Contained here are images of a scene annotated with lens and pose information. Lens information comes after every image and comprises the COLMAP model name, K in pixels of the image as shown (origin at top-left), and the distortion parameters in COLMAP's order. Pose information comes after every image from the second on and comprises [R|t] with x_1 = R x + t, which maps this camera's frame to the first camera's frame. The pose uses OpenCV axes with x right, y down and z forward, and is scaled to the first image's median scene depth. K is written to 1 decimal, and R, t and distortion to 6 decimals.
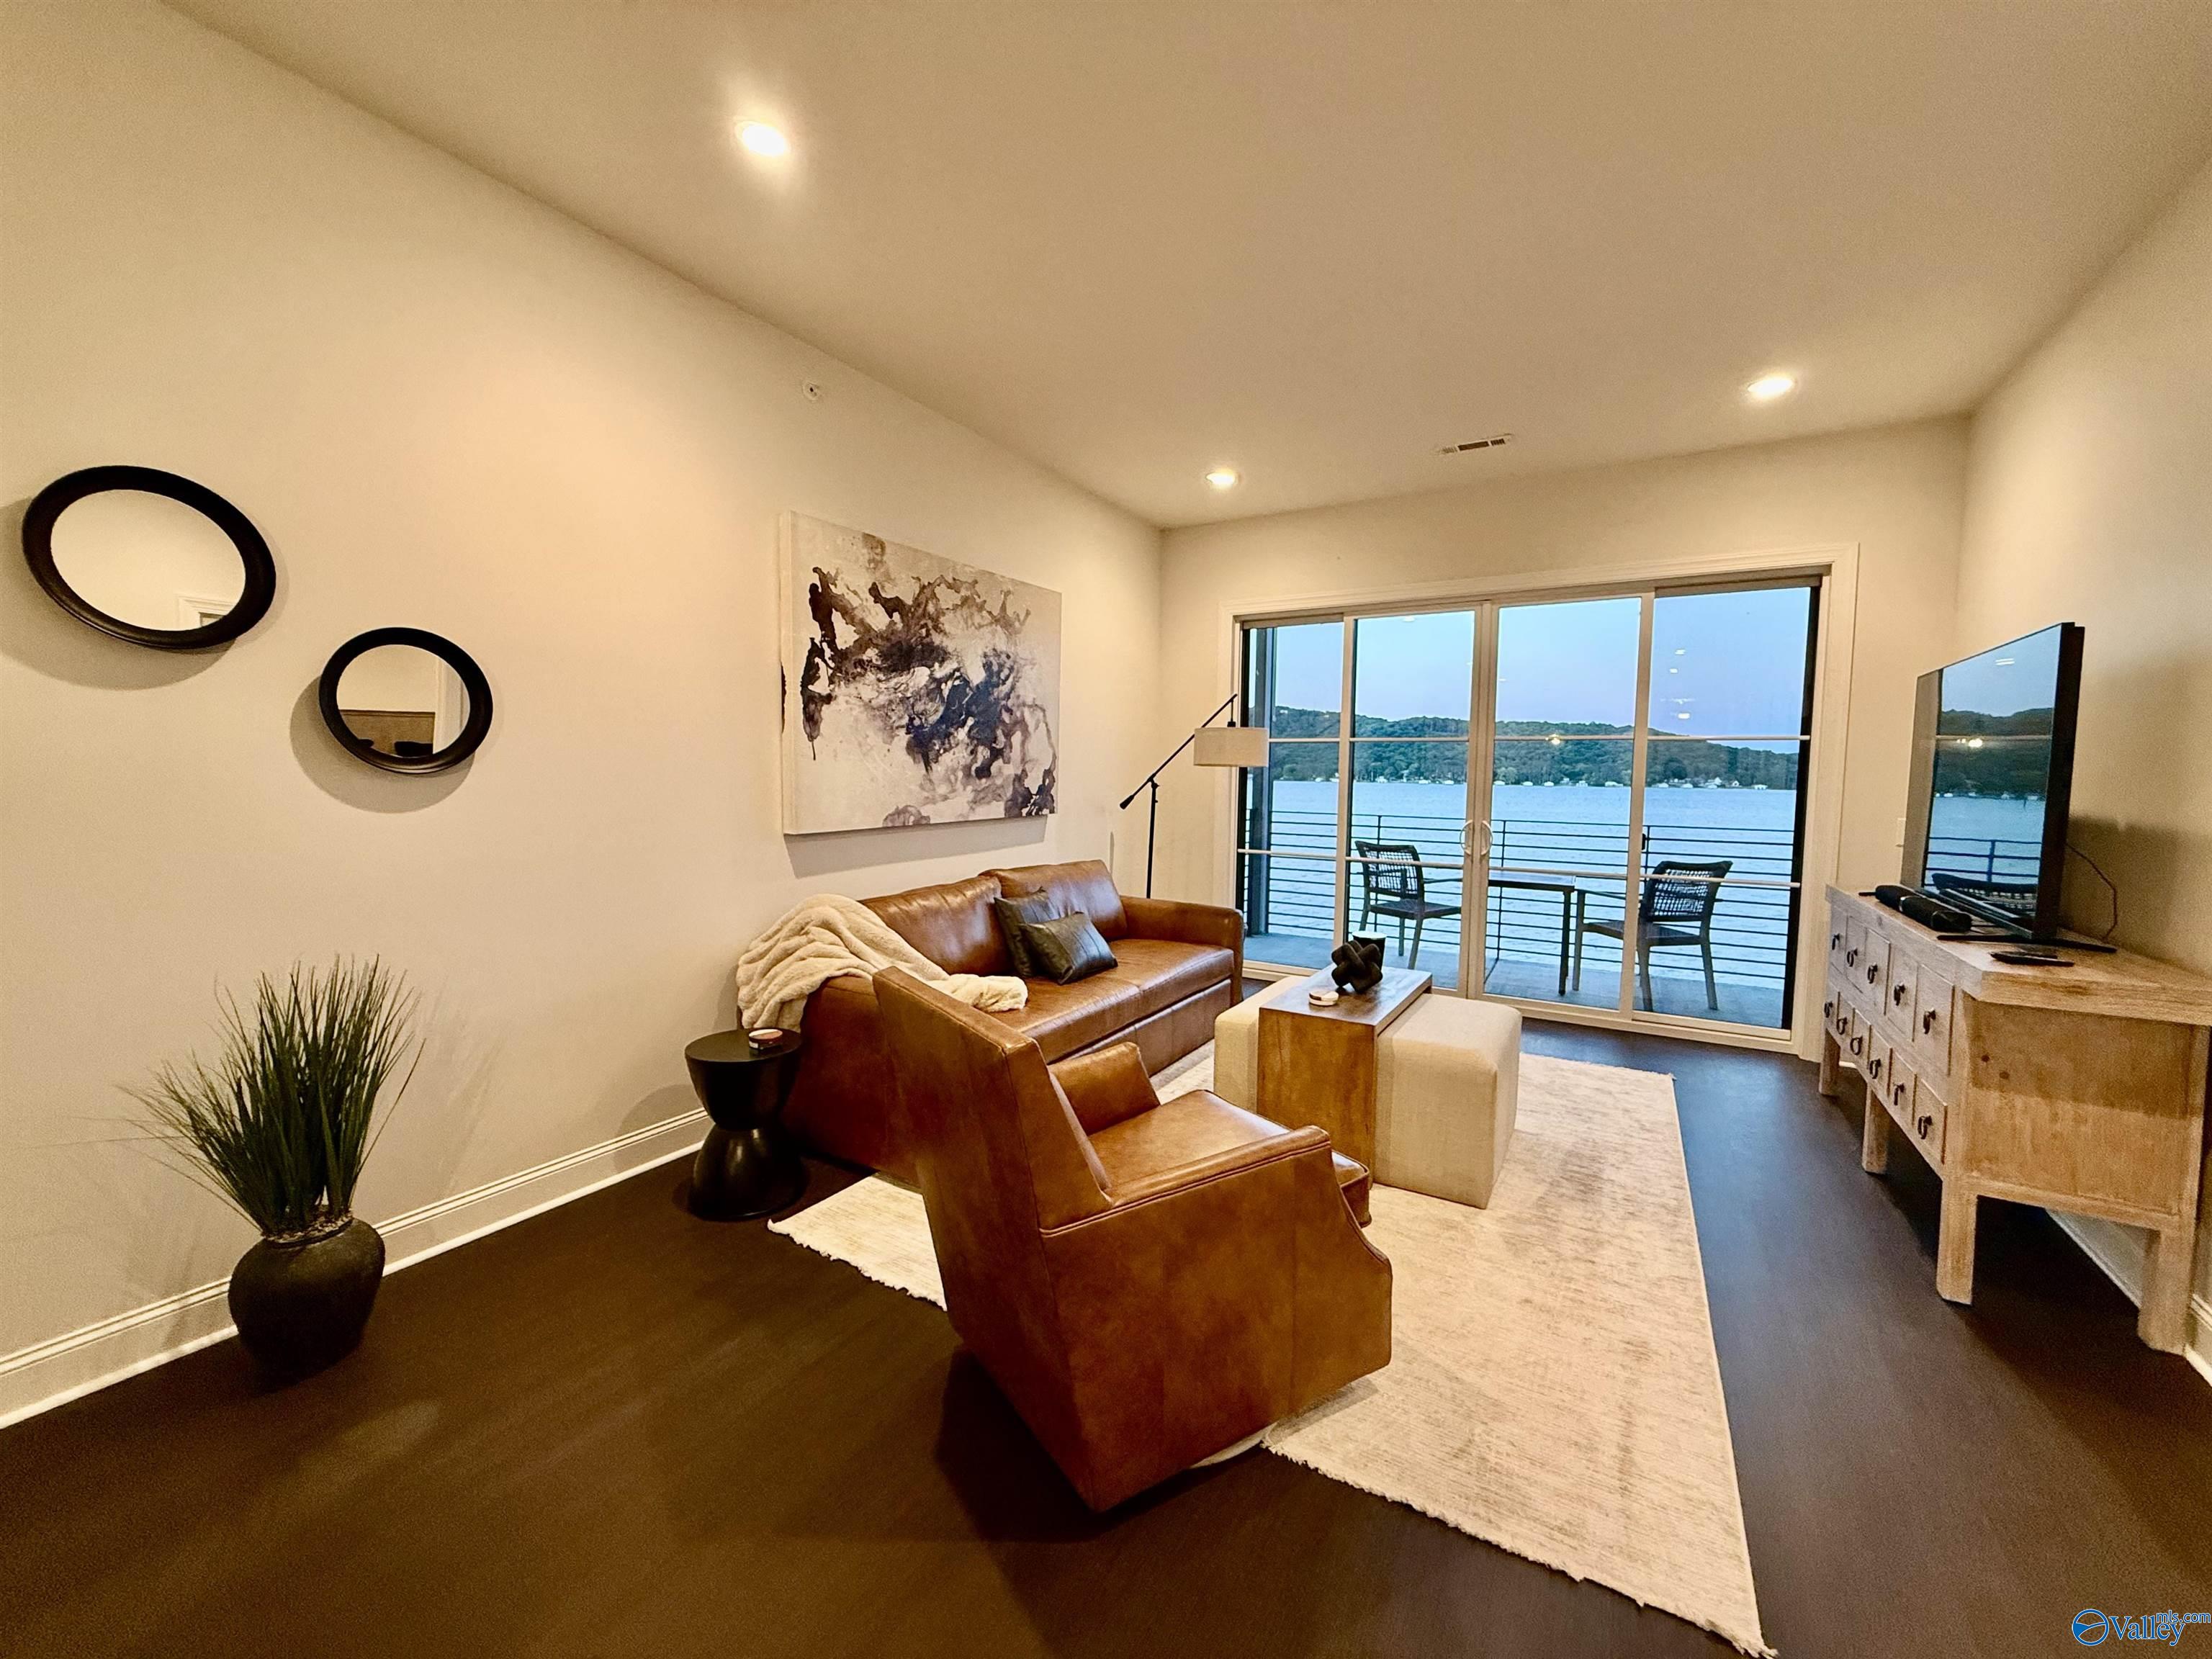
lens RADIAL K [[879.5, 0, 1104.7], [0, 879.5, 827.0], [0, 0, 1]] dist [-0.000576, 0.000195]
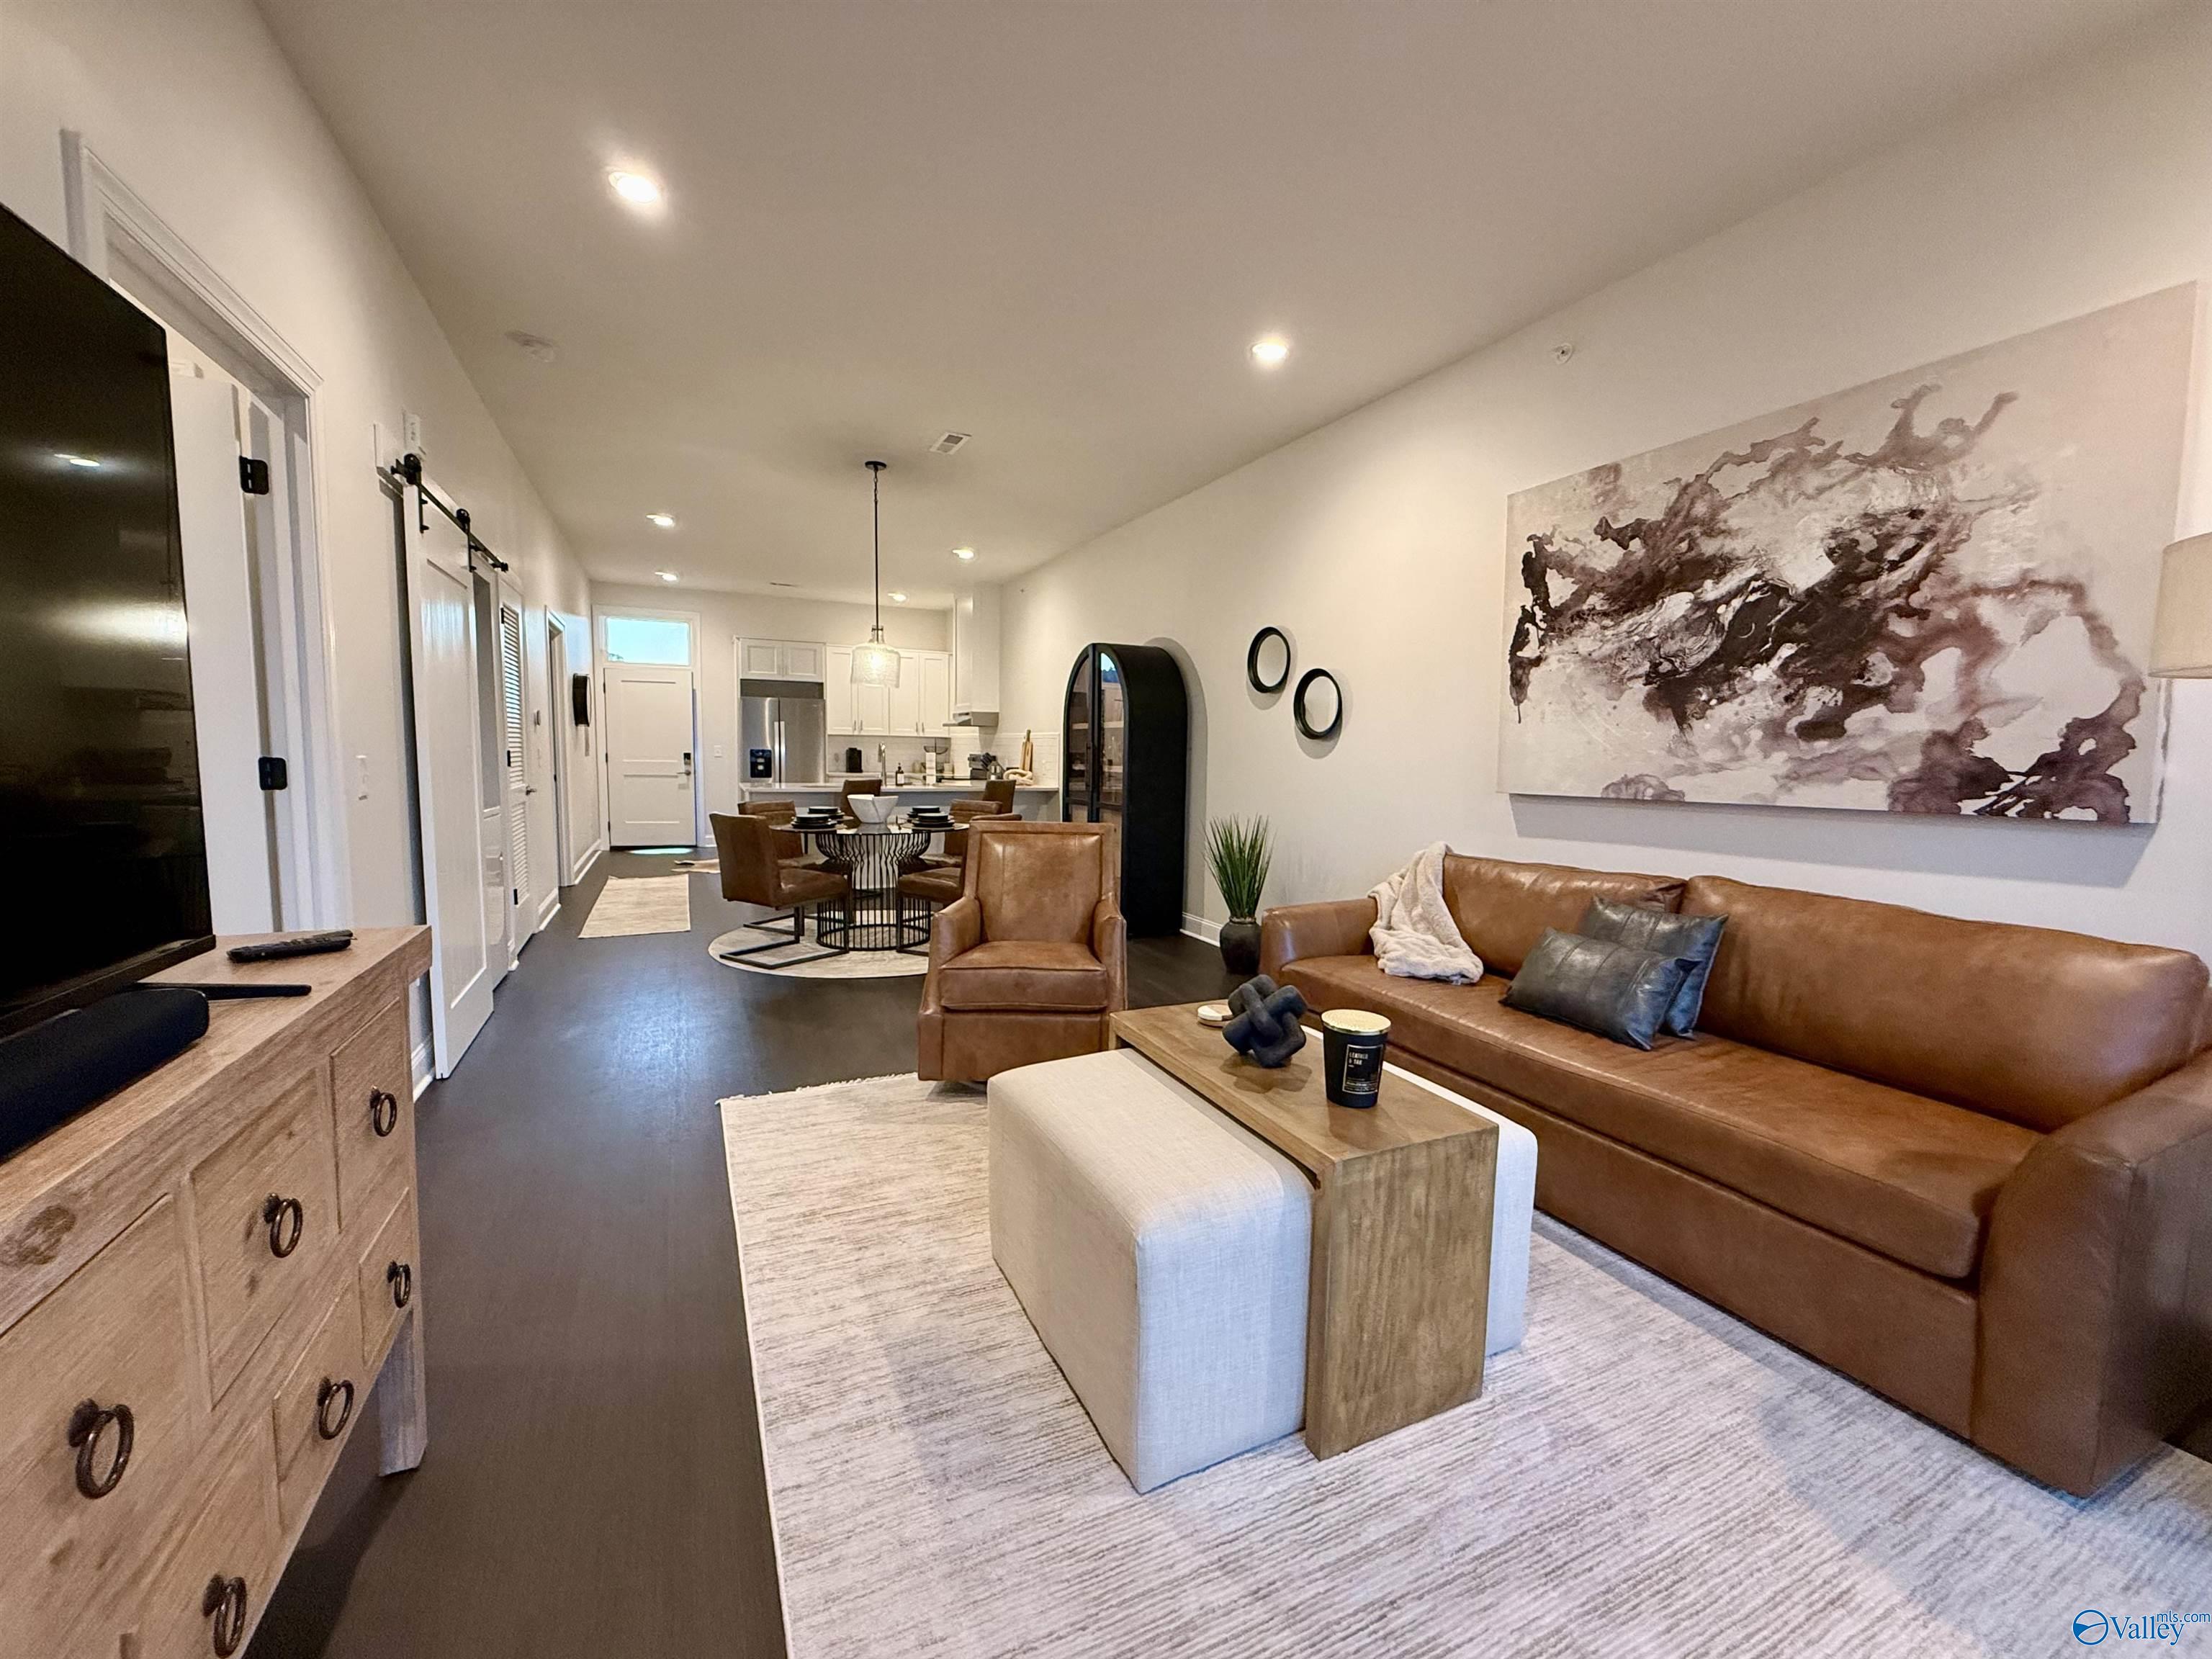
lens RADIAL K [[879.5, 0, 1101.1], [0, 879.5, 827.5], [0, 0, 1]] dist [-0.000576, 0.000195]
pose [[-0.556647, 0.047642, -0.829382, 0.716890], [-0.078677, 0.990844, 0.109722, -0.025638], [0.827015, 0.126330, -0.547802, 1.037097]]
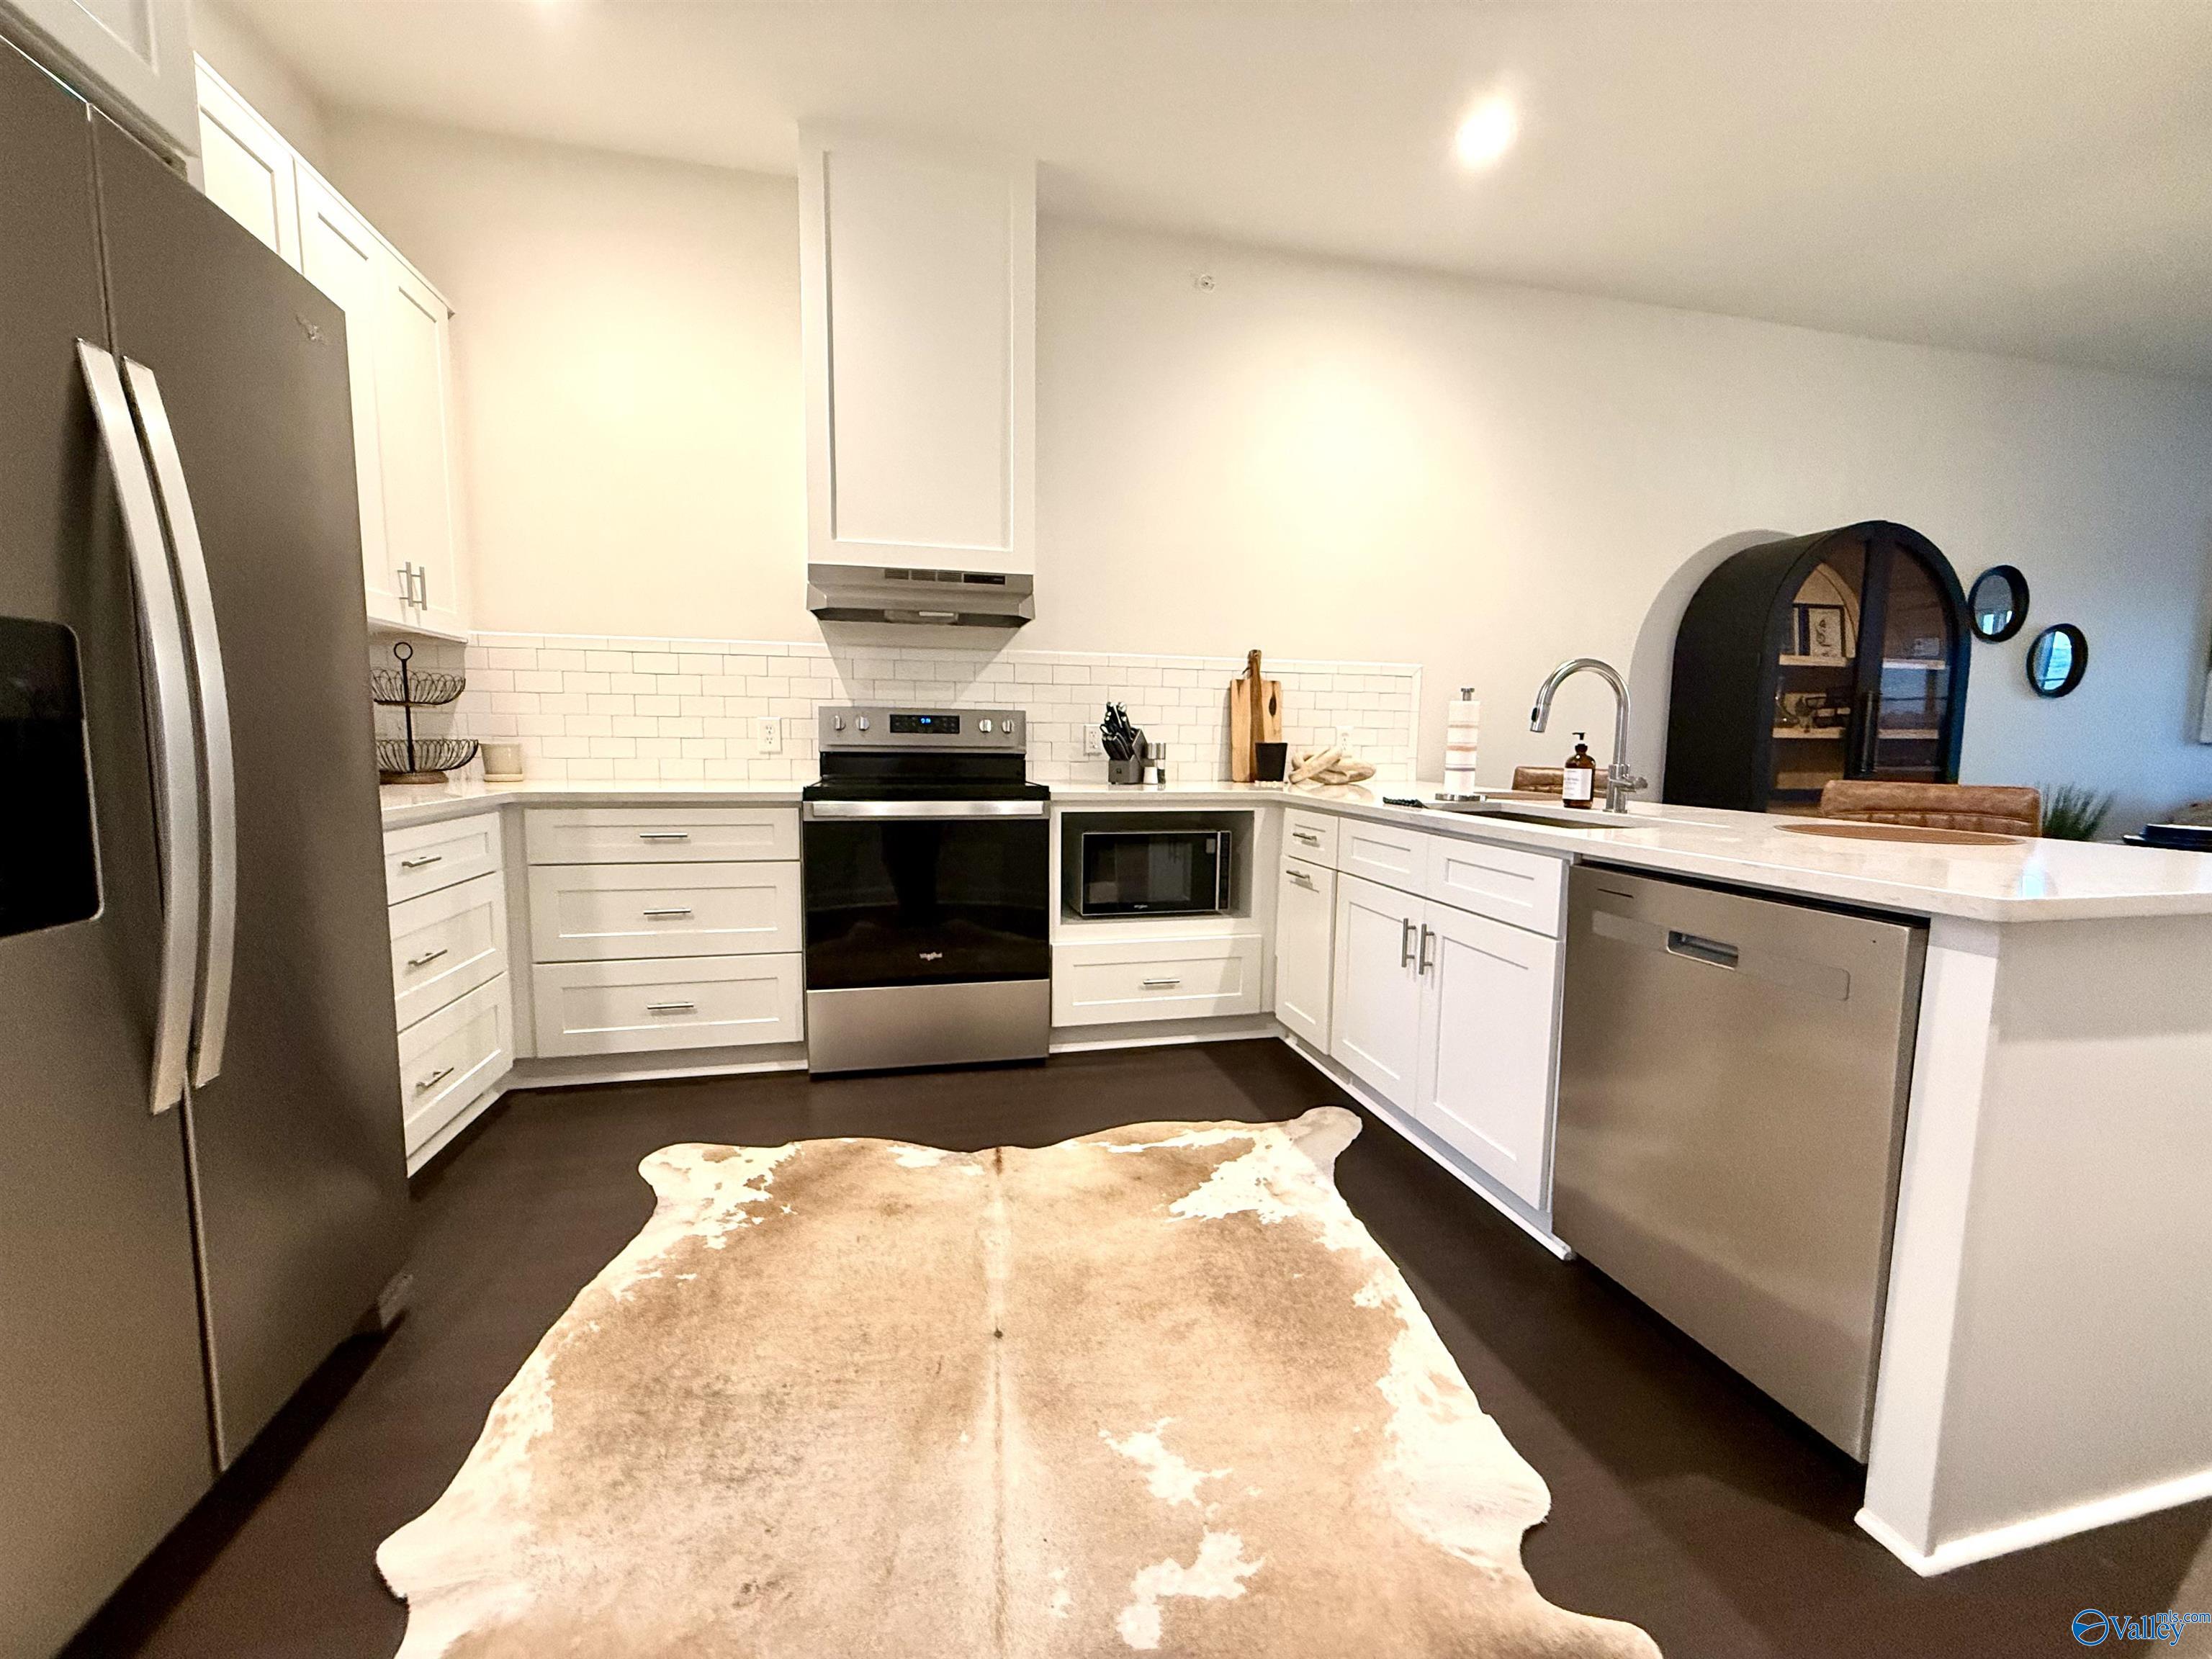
lens RADIAL K [[879.5, 0, 1096.4], [0, 879.5, 828.9], [0, 0, 1]] dist [-0.000576, 0.000195]
pose [[0.691941, 0.067012, -0.718838, -0.502748], [-0.044177, 0.997747, 0.050490, 0.136462], [0.720602, -0.003180, 0.693342, -1.148696]]
